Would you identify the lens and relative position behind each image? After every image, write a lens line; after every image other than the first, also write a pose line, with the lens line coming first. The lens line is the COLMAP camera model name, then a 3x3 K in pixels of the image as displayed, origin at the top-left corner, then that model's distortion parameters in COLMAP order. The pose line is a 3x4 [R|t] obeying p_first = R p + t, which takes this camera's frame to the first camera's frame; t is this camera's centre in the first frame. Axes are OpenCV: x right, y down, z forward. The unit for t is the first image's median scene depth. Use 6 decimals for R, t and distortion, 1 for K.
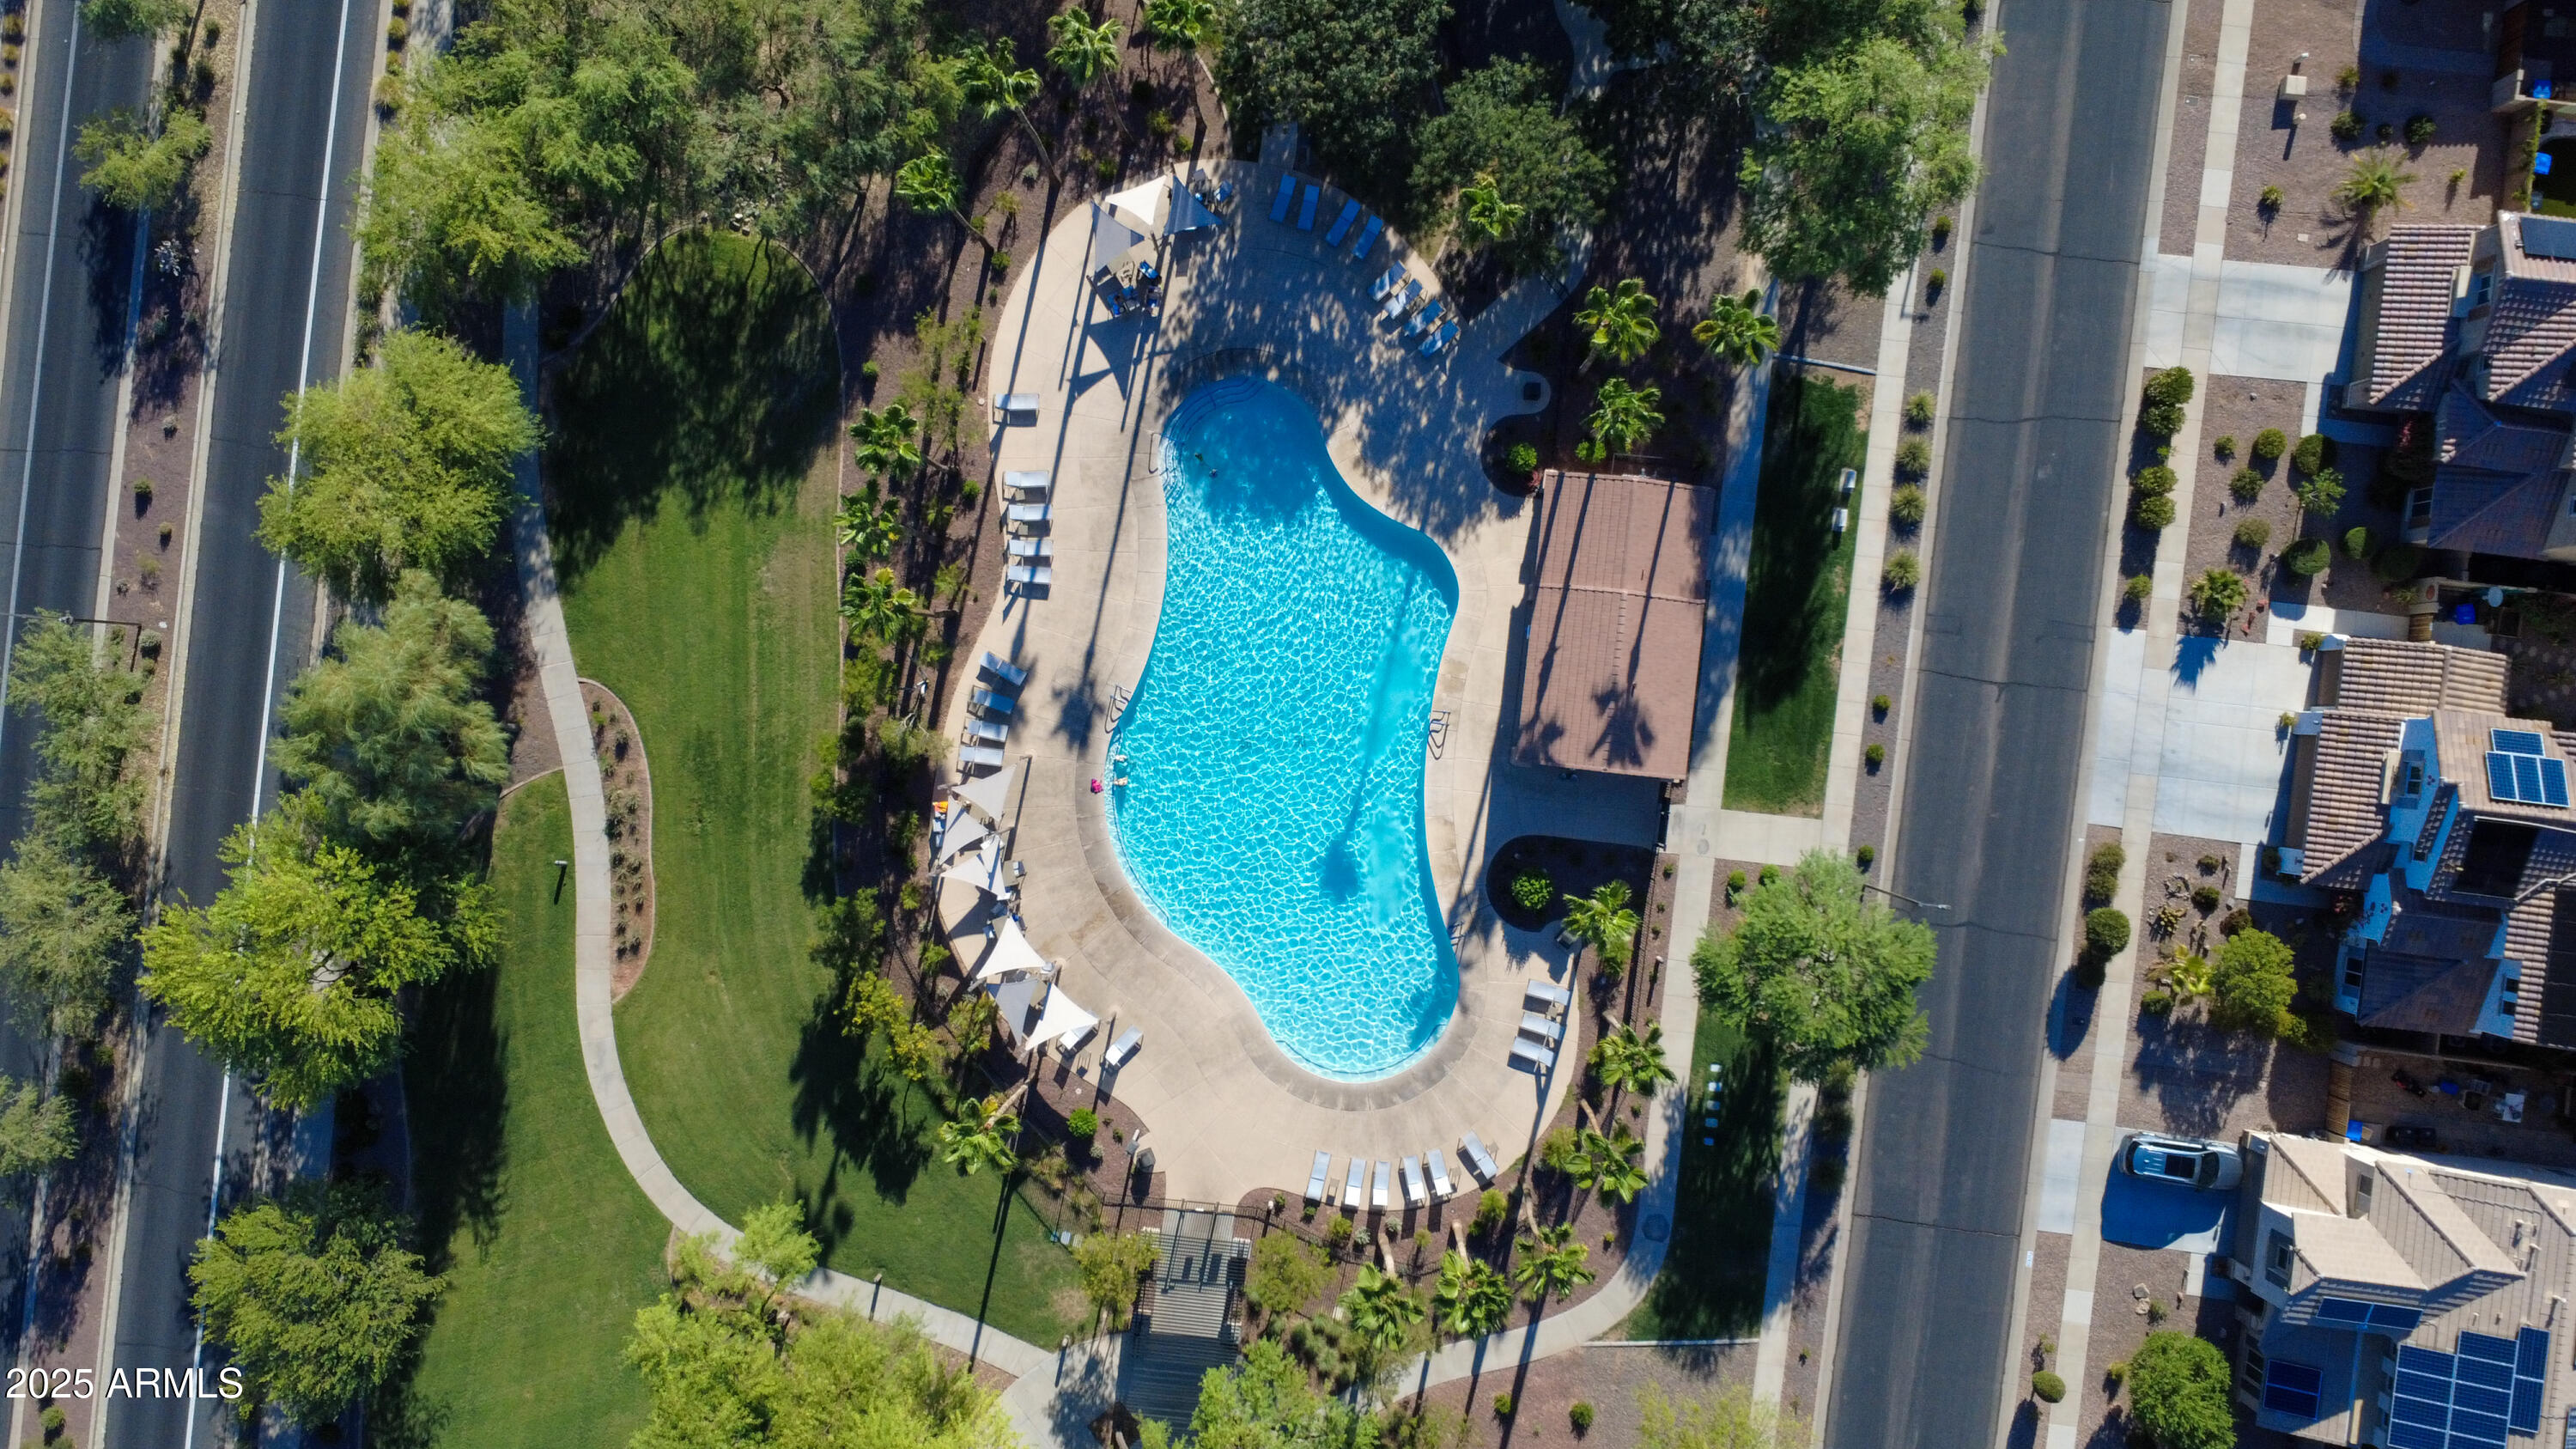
lens RADIAL K [[1938.3, 0, 1277.3], [0, 1938.3, 728.7], [0, 0, 1]] dist [0.000460, 0.002202]
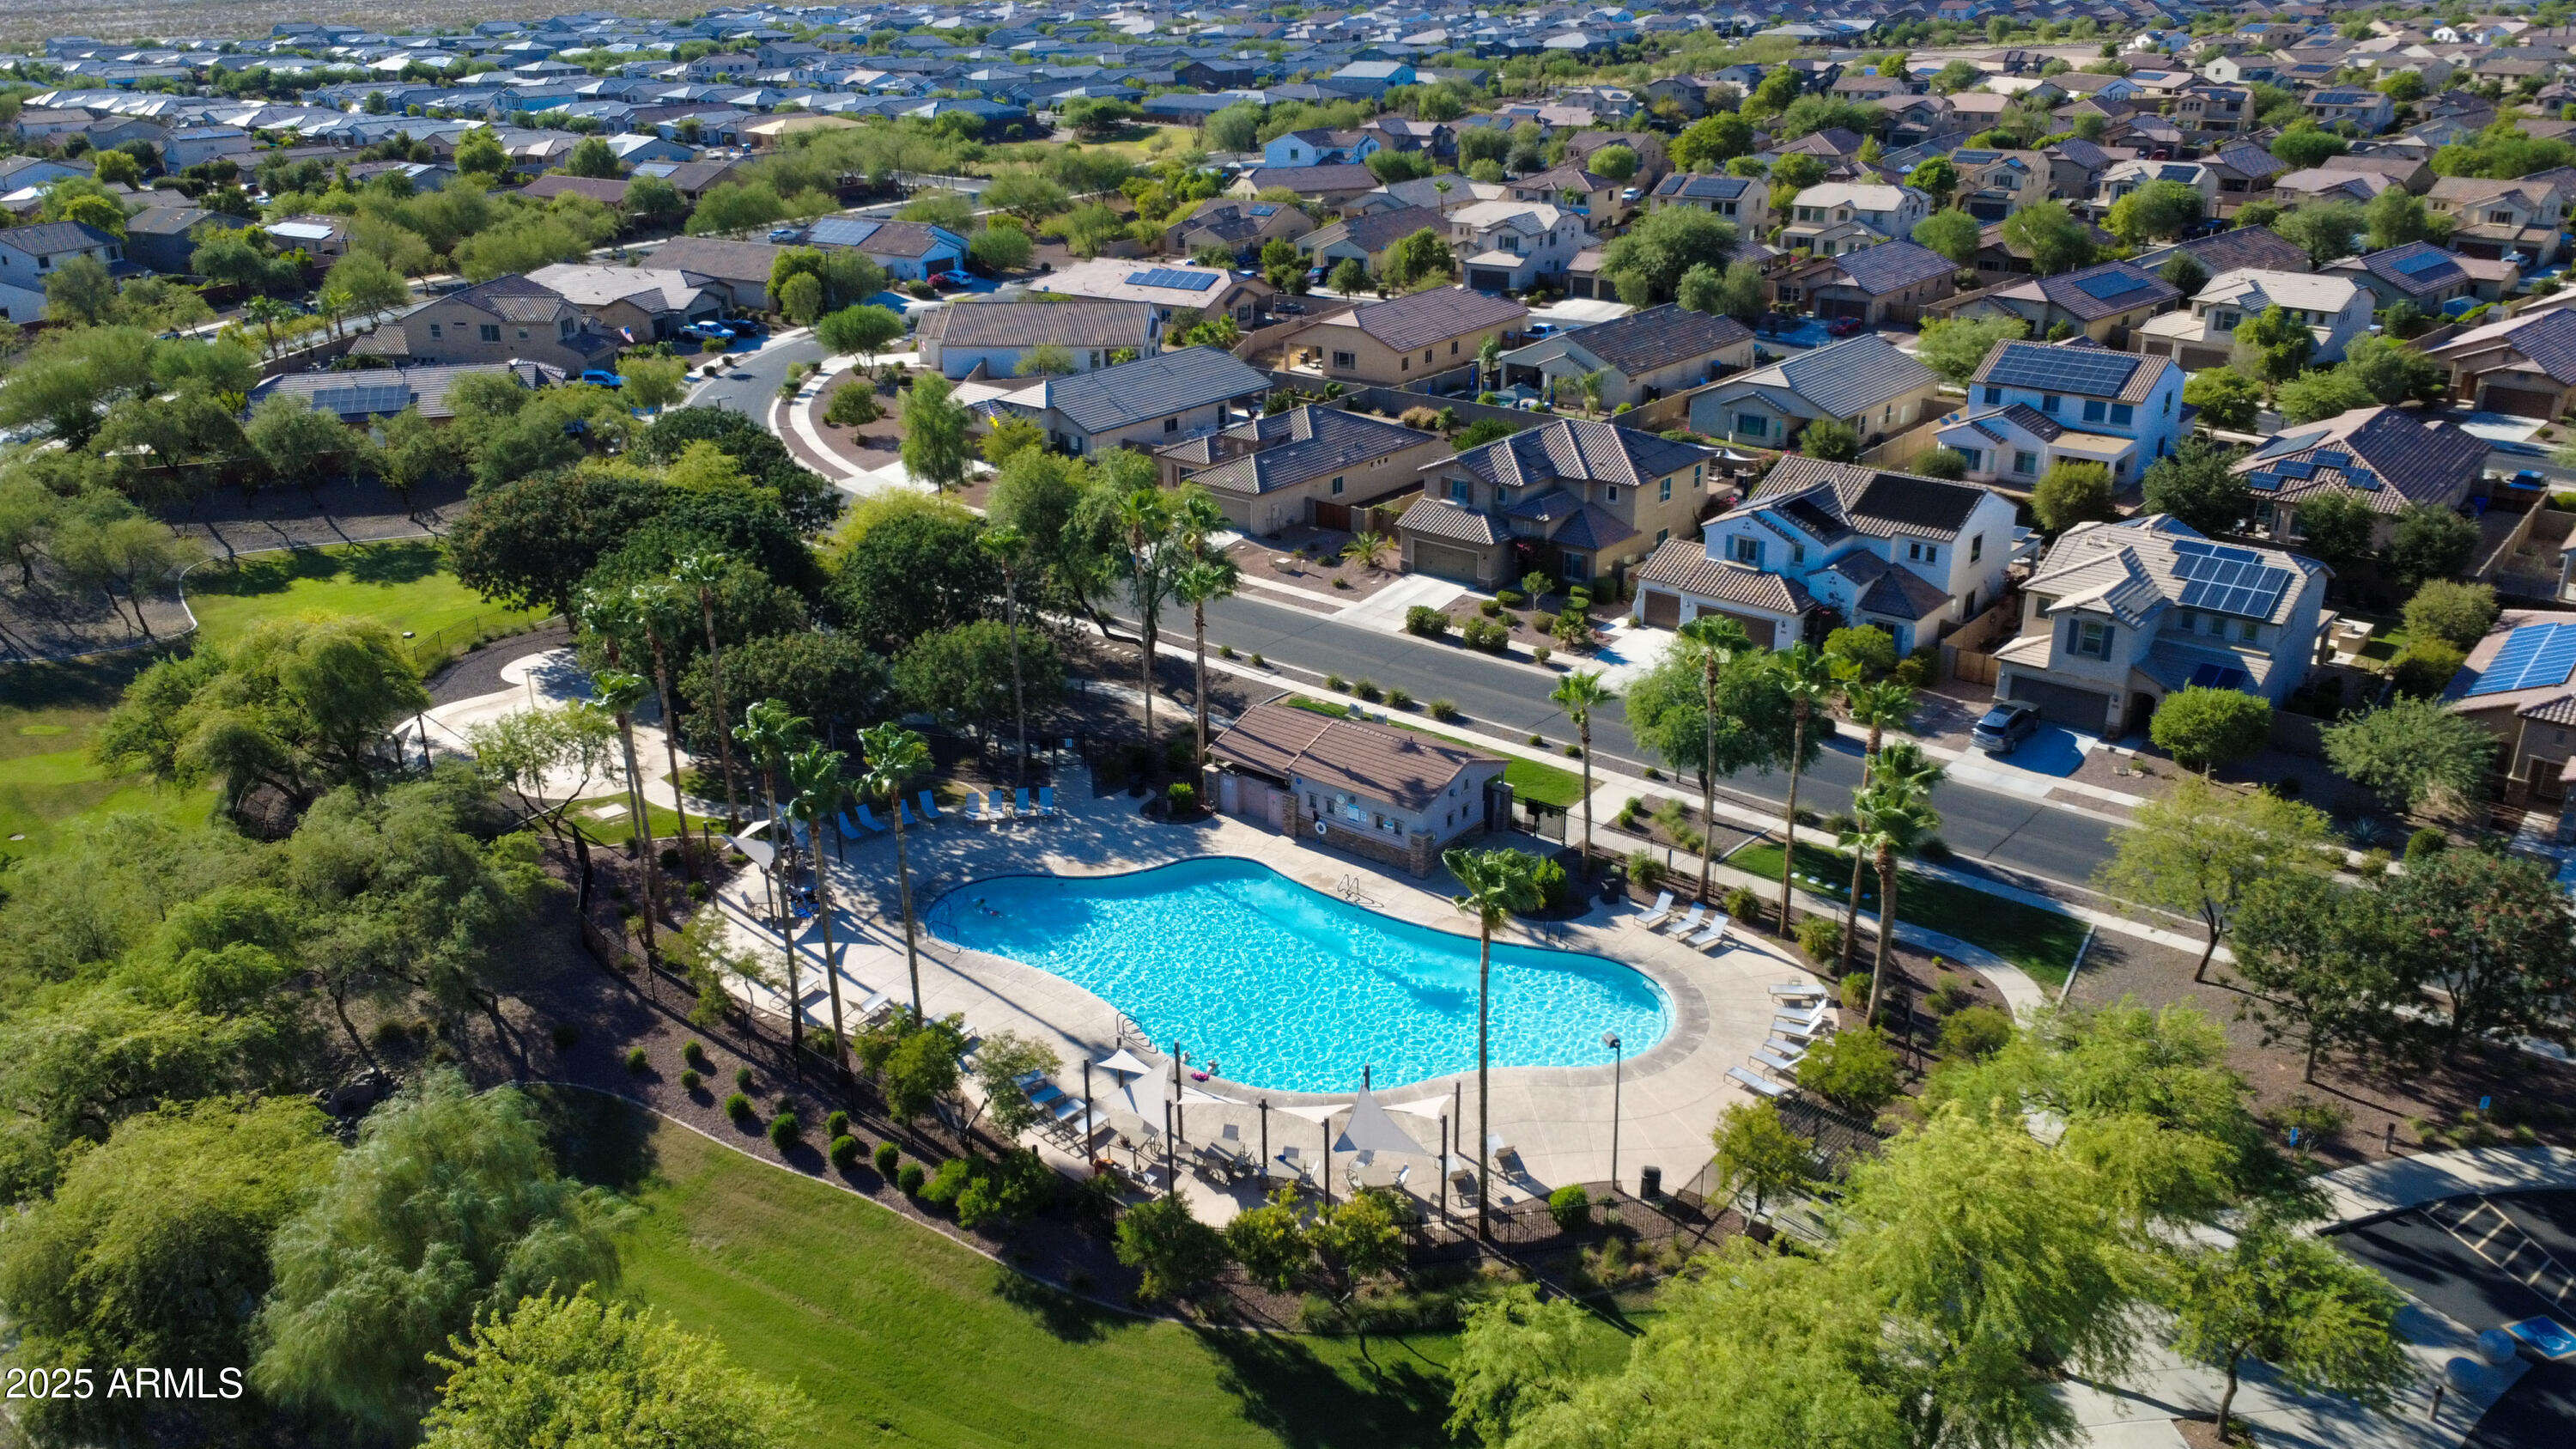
lens RADIAL K [[1938.3, 0, 1286.0], [0, 1938.3, 715.6], [0, 0, 1]] dist [0.000460, 0.002202]
pose [[0.544044, -0.301729, 0.782928, -0.667167], [0.838959, 0.181408, -0.513068, 0.450512], [0.012778, 0.935976, 0.351832, 0.572766]]
